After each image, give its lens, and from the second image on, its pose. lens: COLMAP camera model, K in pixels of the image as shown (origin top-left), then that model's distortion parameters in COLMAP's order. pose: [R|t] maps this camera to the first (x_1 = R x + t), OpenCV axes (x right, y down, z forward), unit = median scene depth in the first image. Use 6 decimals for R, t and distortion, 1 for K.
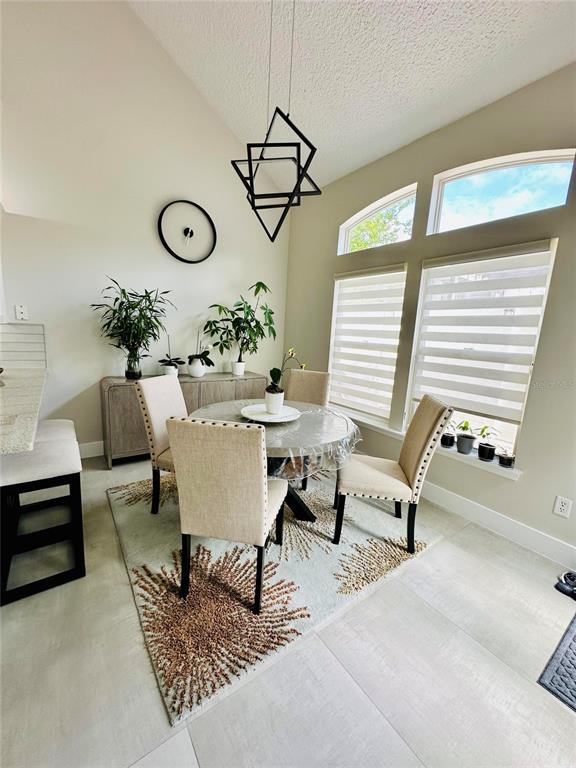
lens RADIAL K [[306.8, 0, 288.0], [0, 306.8, 384.0], [0, 0, 1]] dist [-0.000464, 0.000068]
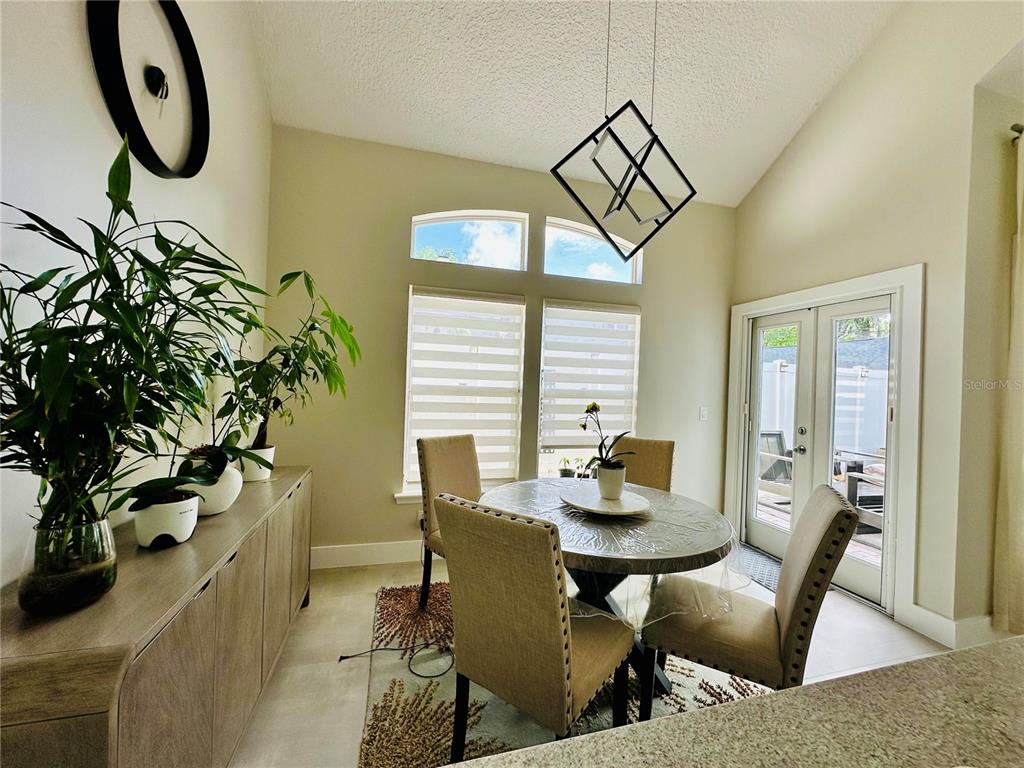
lens RADIAL K [[408.4, 0, 512.0], [0, 408.4, 384.0], [0, 0, 1]] dist [-0.002084, 0.000308]
pose [[0.346558, -0.051713, 0.936602, -0.776890], [0.139418, 0.990229, 0.003087, -0.158288], [-0.927610, 0.129509, 0.350381, 0.682654]]
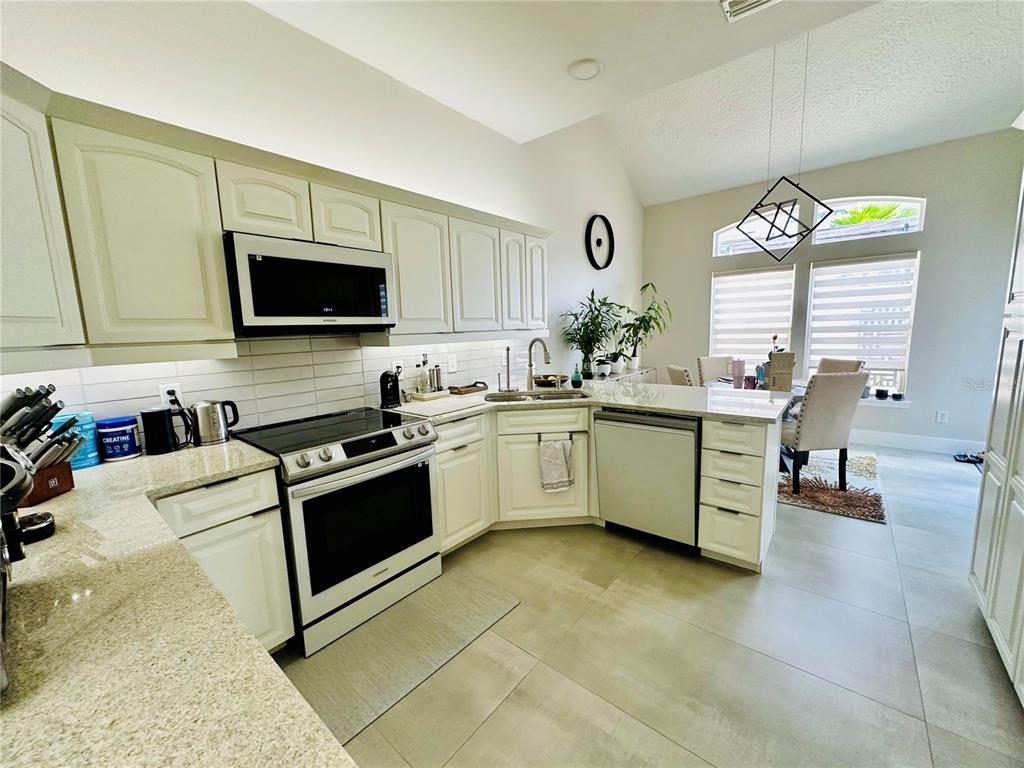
lens RADIAL K [[408.4, 0, 512.0], [0, 408.4, 384.0], [0, 0, 1]] dist [-0.002084, 0.000308]
pose [[0.963592, -0.124564, 0.236591, -1.302110], [0.129823, 0.991514, -0.006717, -0.033162], [-0.233746, 0.037187, 0.971586, -0.405474]]
